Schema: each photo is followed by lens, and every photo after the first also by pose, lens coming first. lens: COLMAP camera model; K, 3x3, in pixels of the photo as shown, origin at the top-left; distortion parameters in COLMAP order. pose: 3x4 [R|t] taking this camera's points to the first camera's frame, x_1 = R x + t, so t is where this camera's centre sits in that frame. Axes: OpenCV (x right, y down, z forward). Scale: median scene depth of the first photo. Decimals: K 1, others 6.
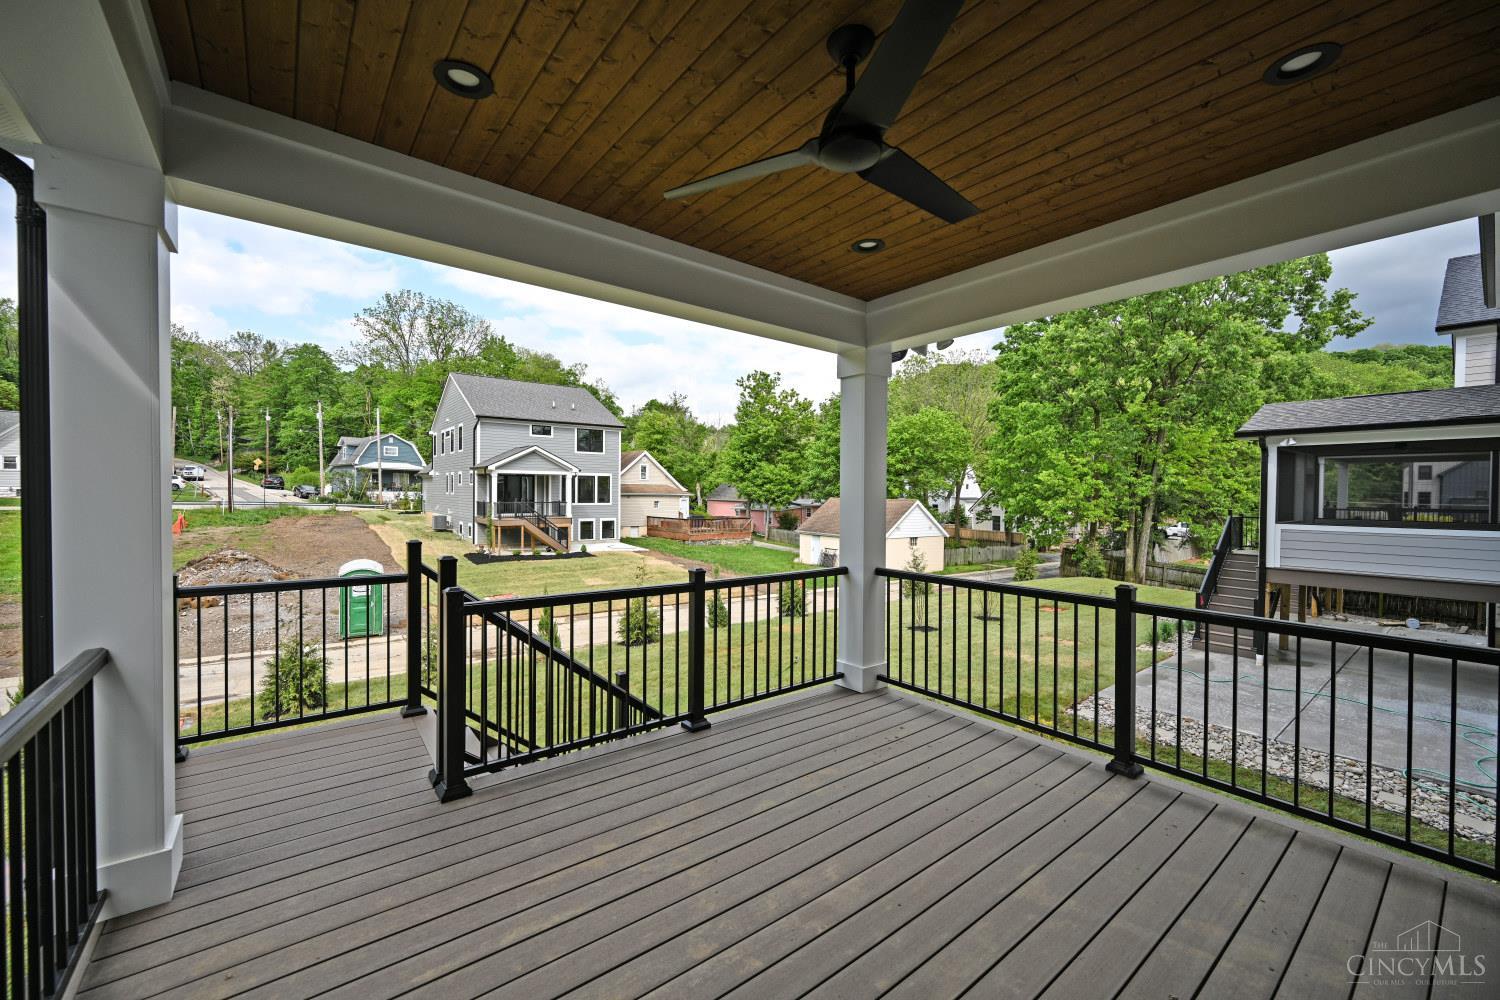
lens RADIAL K [[600.8, 0, 749.9], [0, 600.8, 490.3], [0, 0, 1]] dist [-0.000492, 0.001406]
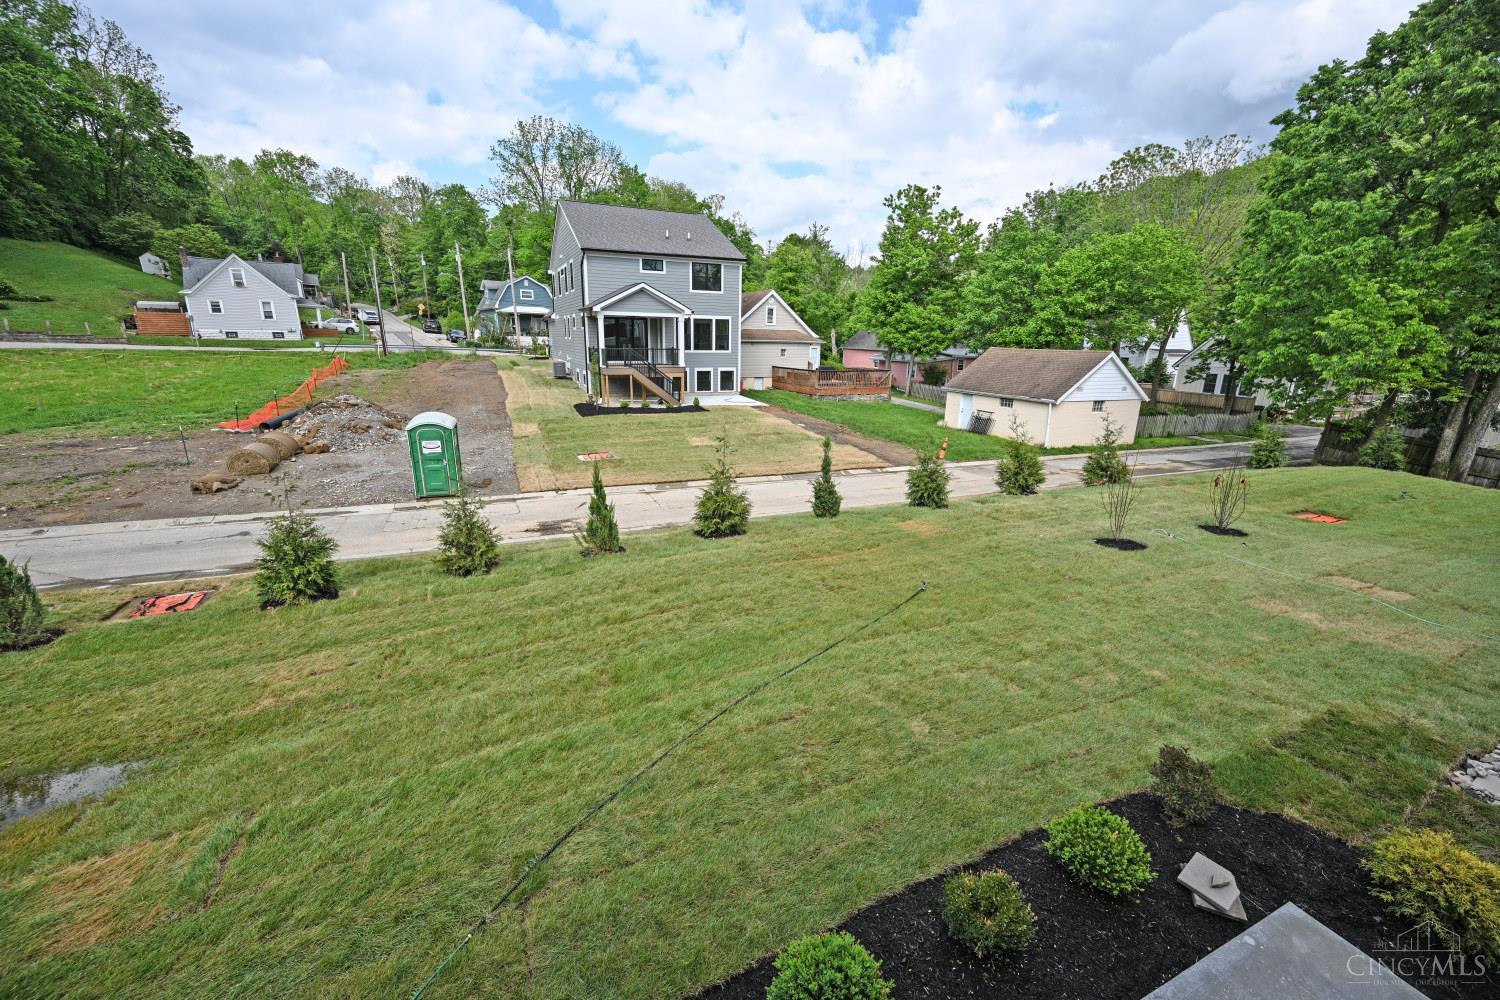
lens RADIAL K [[600.8, 0, 747.2], [0, 600.8, 498.4], [0, 0, 1]] dist [-0.000492, 0.001406]
pose [[0.972365, 0.067649, -0.223451, 0.007348], [-0.007733, 0.965907, 0.258774, 0.001437], [0.233338, -0.249894, 0.939737, 0.089485]]
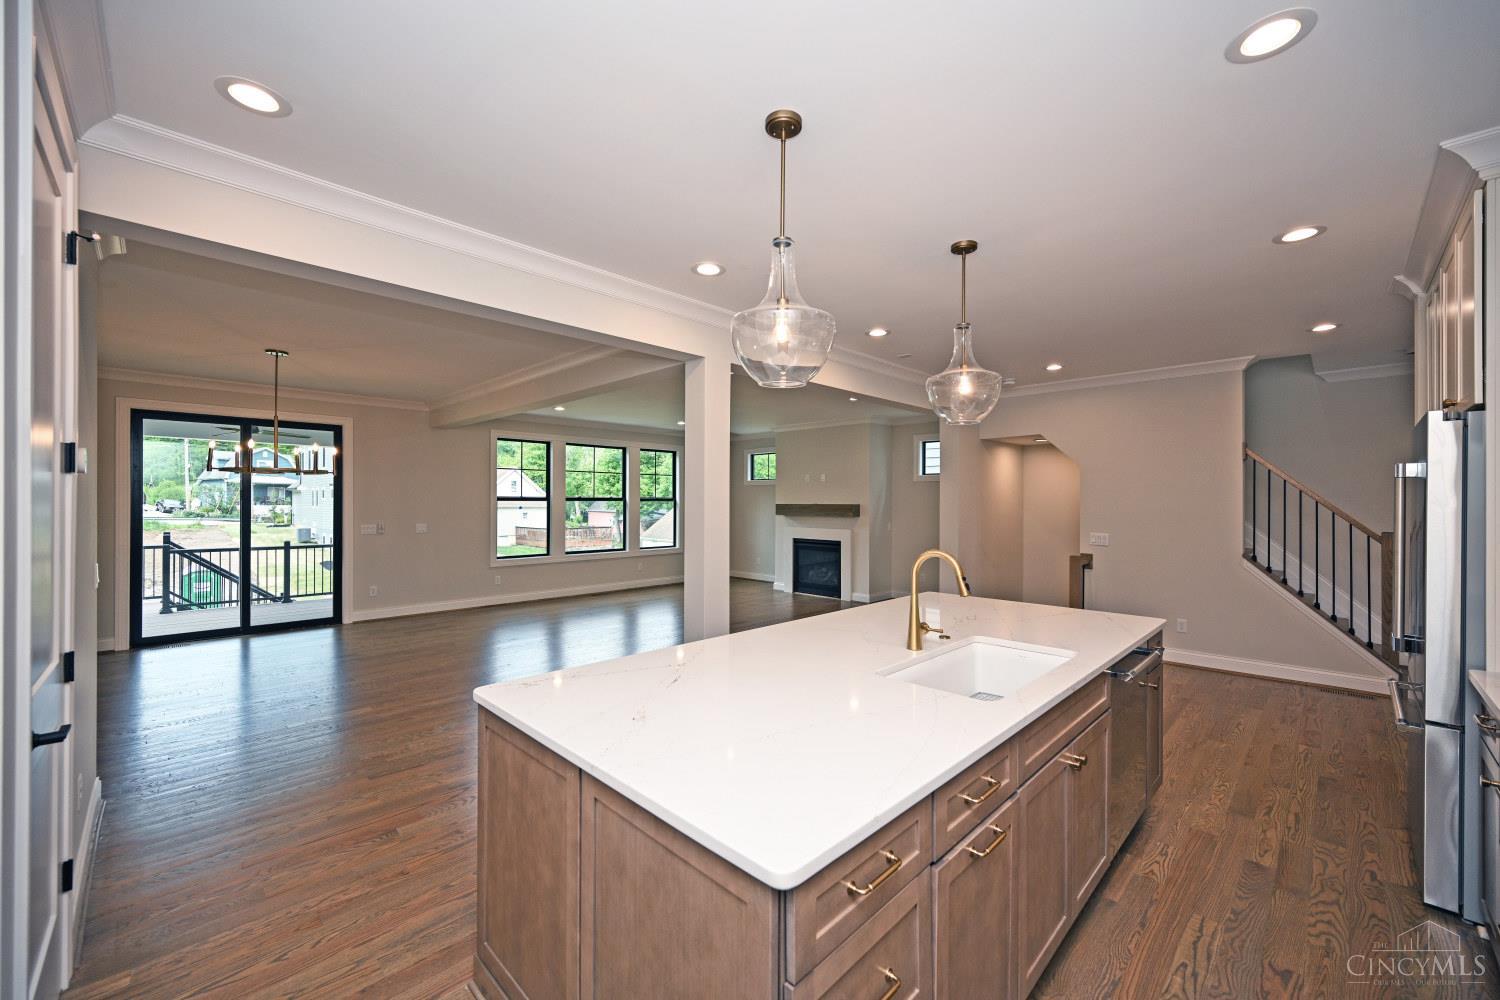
lens RADIAL K [[600.8, 0, 757.2], [0, 600.8, 499.6], [0, 0, 1]] dist [-0.000492, 0.001406]
pose [[0.991459, -0.005925, 0.130283, 0.122653], [0.005903, 0.999982, 0.000549, -0.004576], [-0.130284, 0.000225, 0.991477, -0.144689]]
